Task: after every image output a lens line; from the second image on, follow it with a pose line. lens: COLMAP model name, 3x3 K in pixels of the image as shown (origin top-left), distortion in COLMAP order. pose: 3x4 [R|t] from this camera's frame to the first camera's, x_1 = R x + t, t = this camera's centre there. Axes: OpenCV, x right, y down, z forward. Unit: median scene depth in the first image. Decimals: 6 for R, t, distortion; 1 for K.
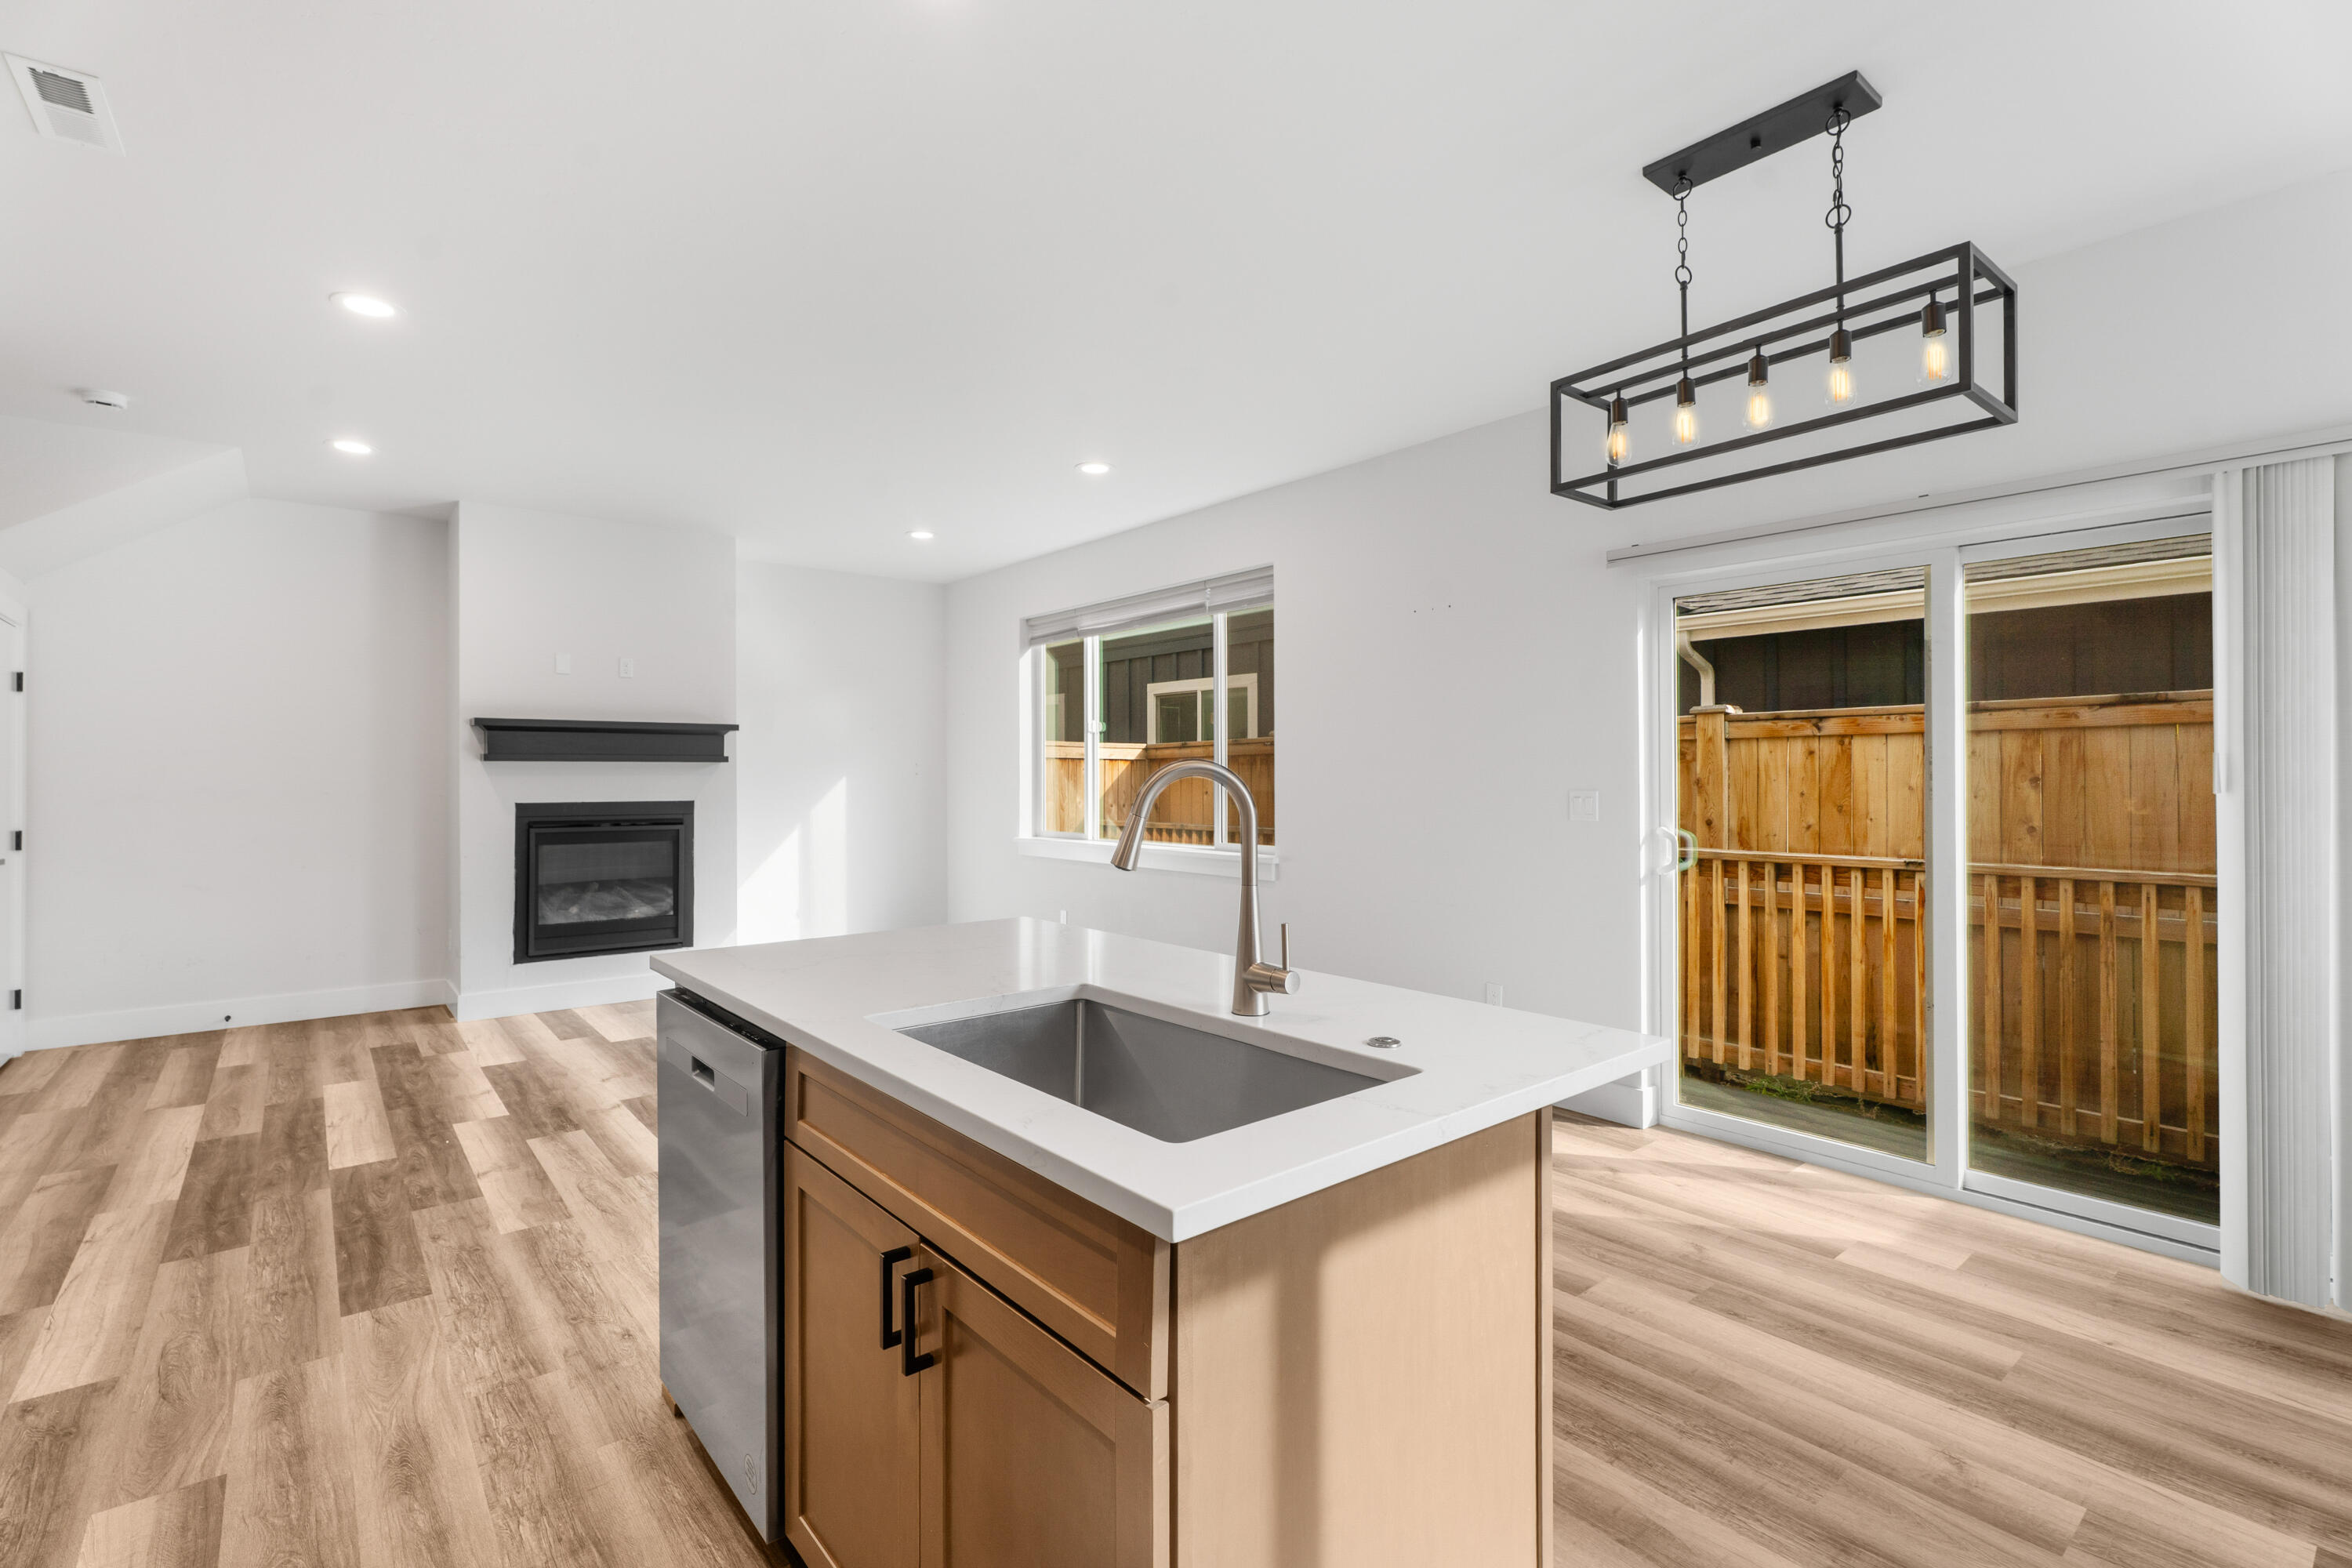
lens RADIAL K [[1057.7, 0, 1153.1], [0, 1057.7, 766.9], [0, 0, 1]] dist [0.000494, -0.001029]
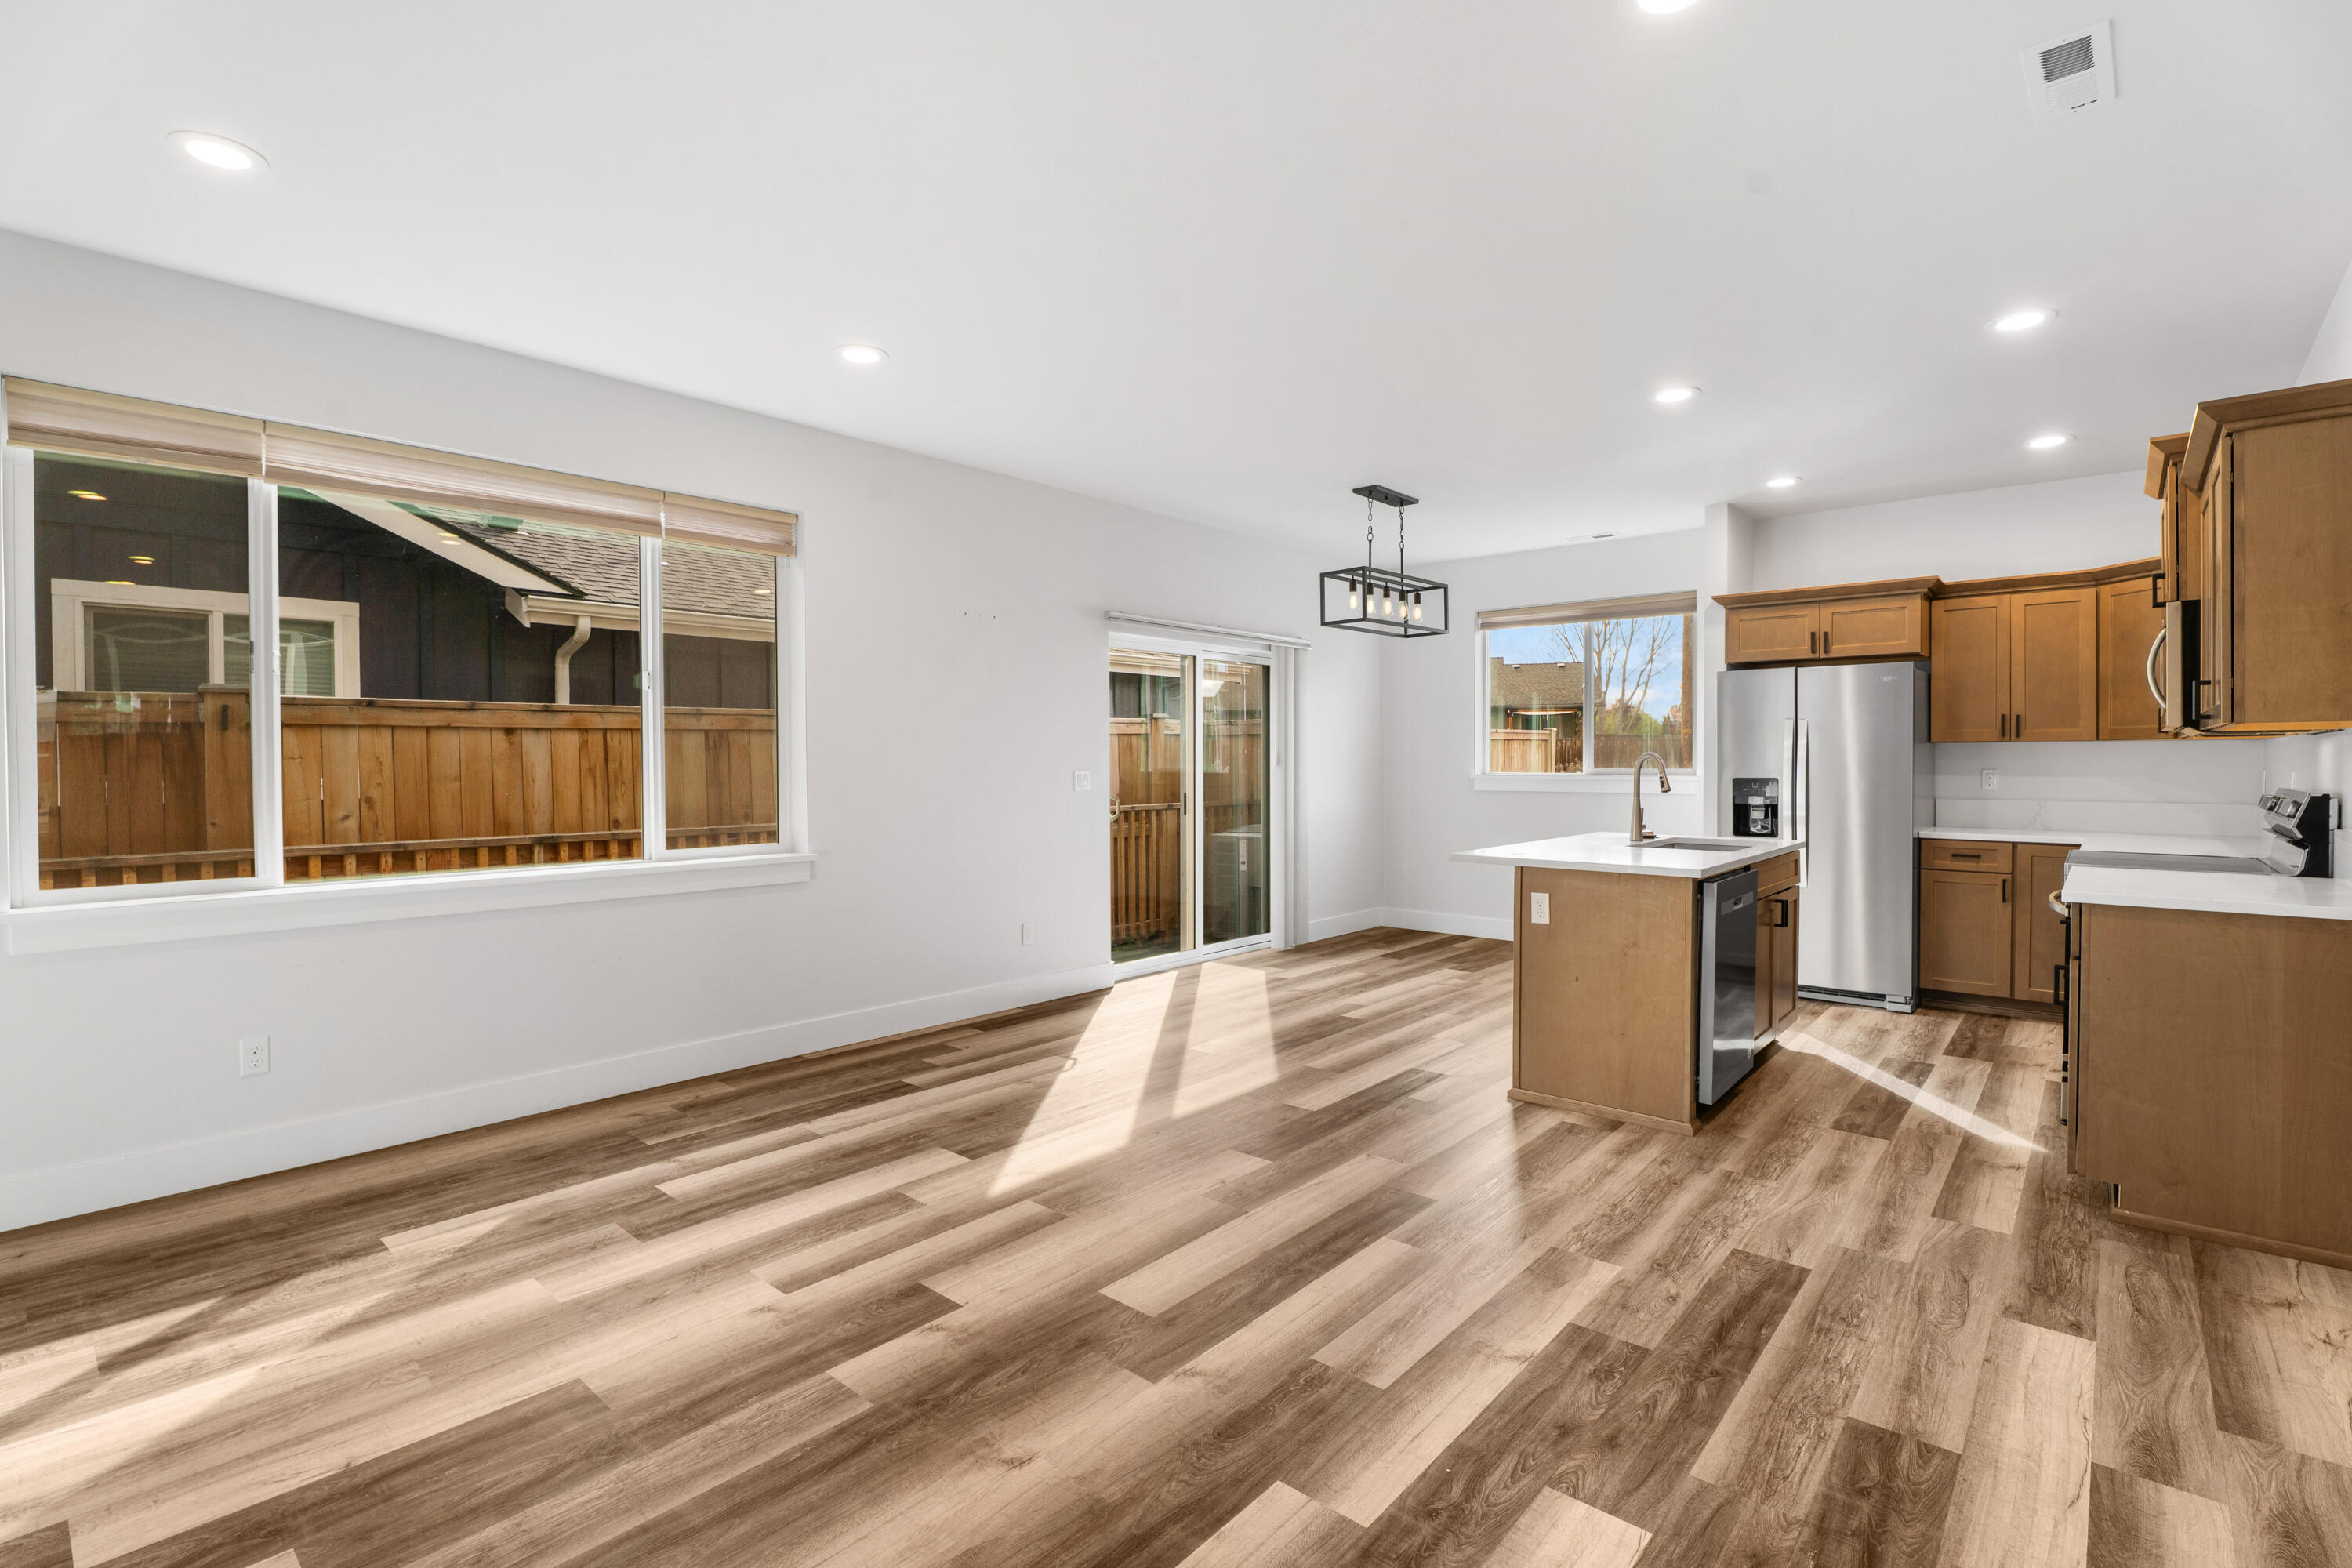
lens RADIAL K [[1085.3, 0, 1165.6], [0, 1085.3, 774.9], [0, 0, 1]] dist [-0.004279, 0.000075]
pose [[-0.167201, -0.010428, 0.985868, -1.367276], [-0.006581, 0.999934, 0.009460, 0.015806], [-0.985901, -0.004906, -0.167258, 1.445569]]
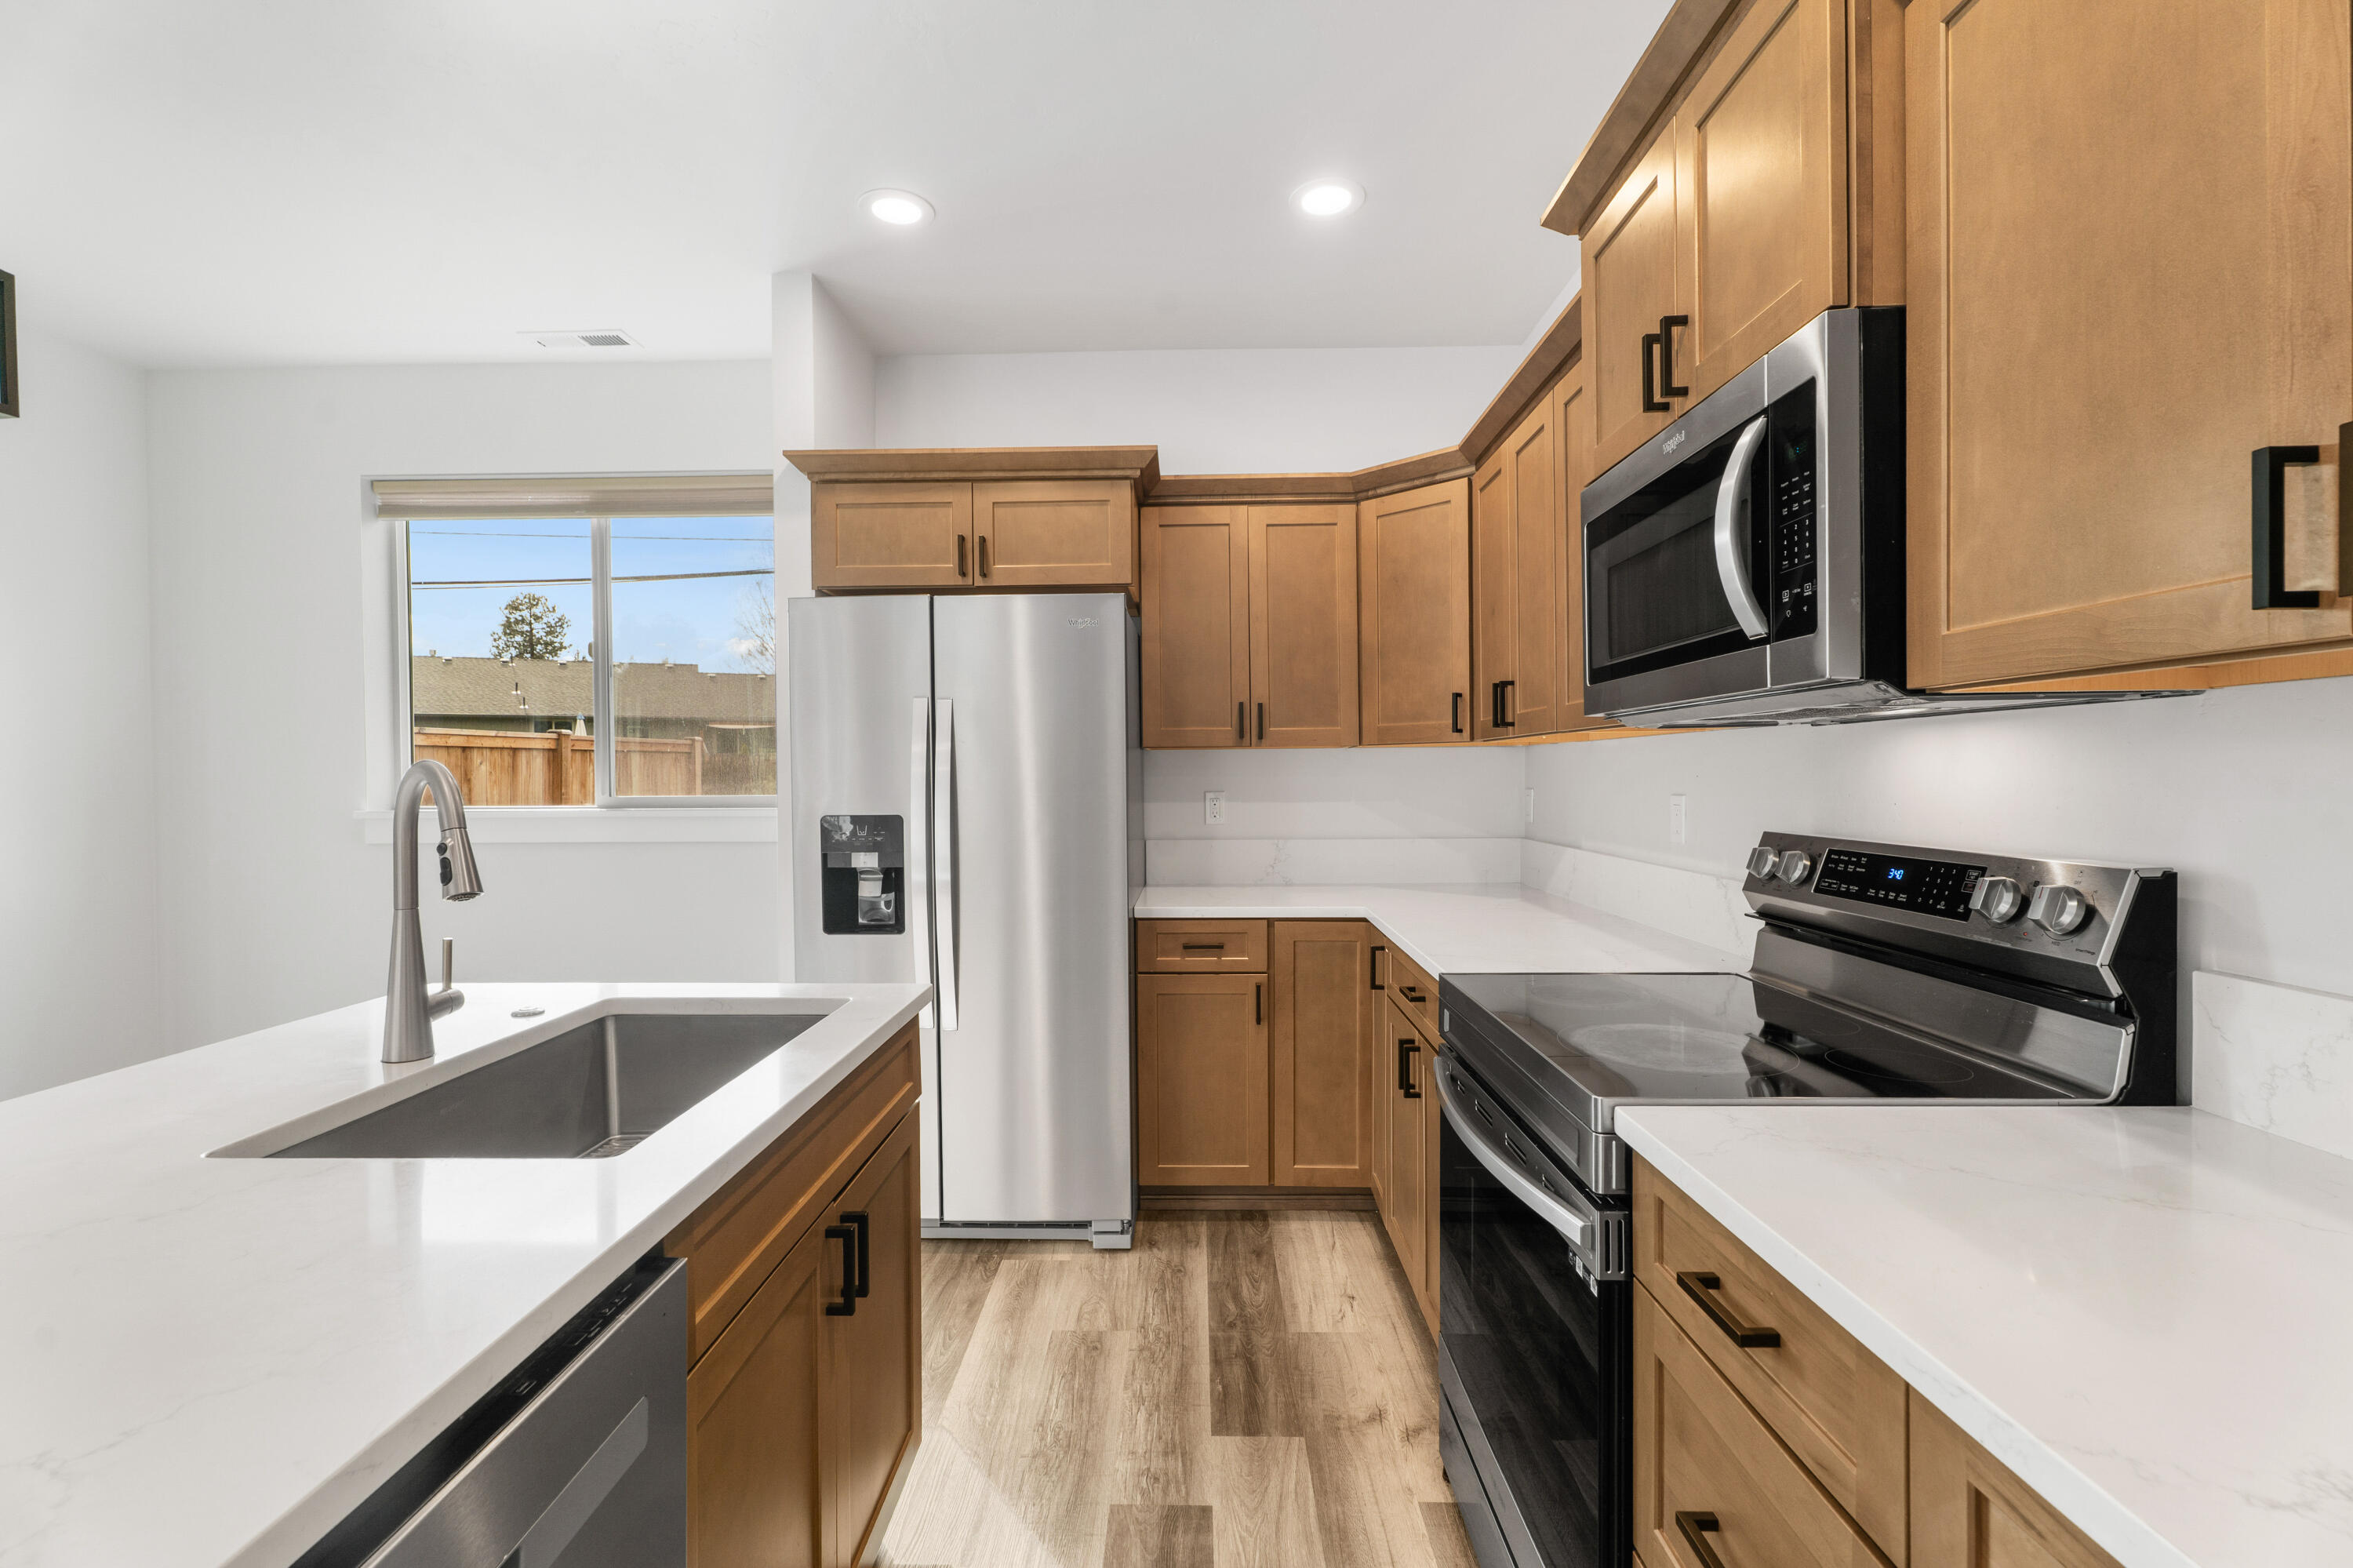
lens RADIAL K [[1047.0, 0, 1176.5], [0, 1047.0, 784.0], [0, 0, 1]] dist [0.000005, -0.000919]
pose [[-0.766906, 0.001856, 0.641757, -0.481396], [0.004159, 0.999989, 0.002077, 0.003946], [-0.641747, 0.004262, -0.766905, 0.651196]]
